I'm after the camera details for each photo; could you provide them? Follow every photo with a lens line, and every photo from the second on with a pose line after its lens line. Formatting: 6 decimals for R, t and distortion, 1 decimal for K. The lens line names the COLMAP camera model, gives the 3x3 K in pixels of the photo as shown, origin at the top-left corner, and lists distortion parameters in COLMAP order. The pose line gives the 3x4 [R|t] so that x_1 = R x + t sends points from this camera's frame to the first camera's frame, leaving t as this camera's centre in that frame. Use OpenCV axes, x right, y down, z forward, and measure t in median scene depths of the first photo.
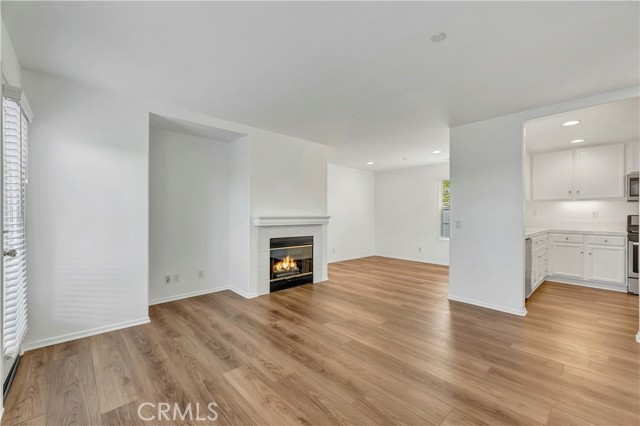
lens RADIAL K [[267.5, 0, 321.4], [0, 267.5, 212.2], [0, 0, 1]] dist [0.003834, 0.000028]
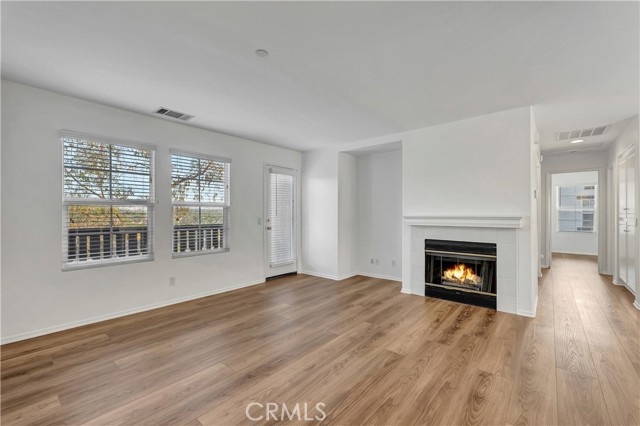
lens RADIAL K [[276.9, 0, 322.5], [0, 276.9, 211.6], [0, 0, 1]] dist [0.032533, 0.000163]
pose [[0.118107, -0.014695, -0.992892, 0.704811], [0.008463, 0.999869, -0.013792, 0.009838], [0.992965, -0.006774, 0.118215, 0.484327]]
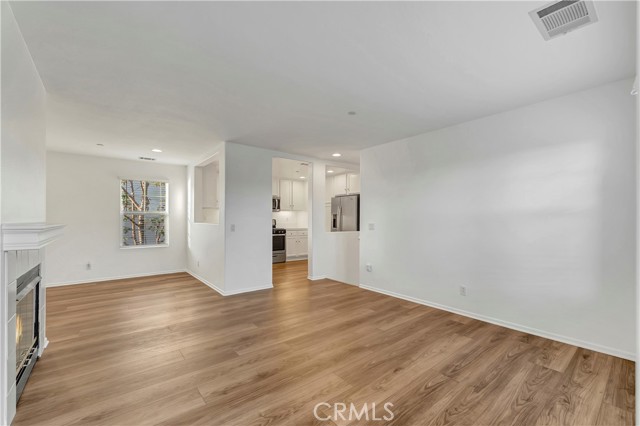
lens RADIAL K [[267.5, 0, 321.4], [0, 267.5, 212.2], [0, 0, 1]] dist [0.003834, 0.000028]
pose [[0.070483, 0.020884, 0.997294, -0.538768], [-0.007438, 0.999764, -0.020410, -0.001913], [-0.997485, -0.005980, 0.070621, 0.468039]]
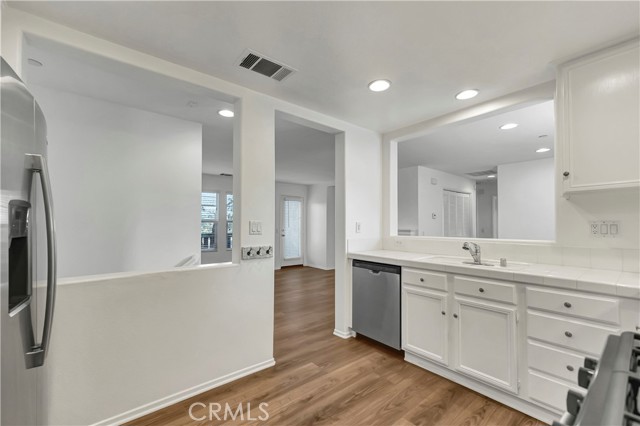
lens RADIAL K [[268.8, 0, 319.5], [0, 268.8, 215.2], [0, 0, 1]] dist [0.000983, 0.000031]
pose [[-0.058676, -0.036409, -0.997613, 1.287454], [0.004094, 0.999317, -0.036712, -0.006011], [0.998269, -0.006238, -0.058487, 0.741221]]
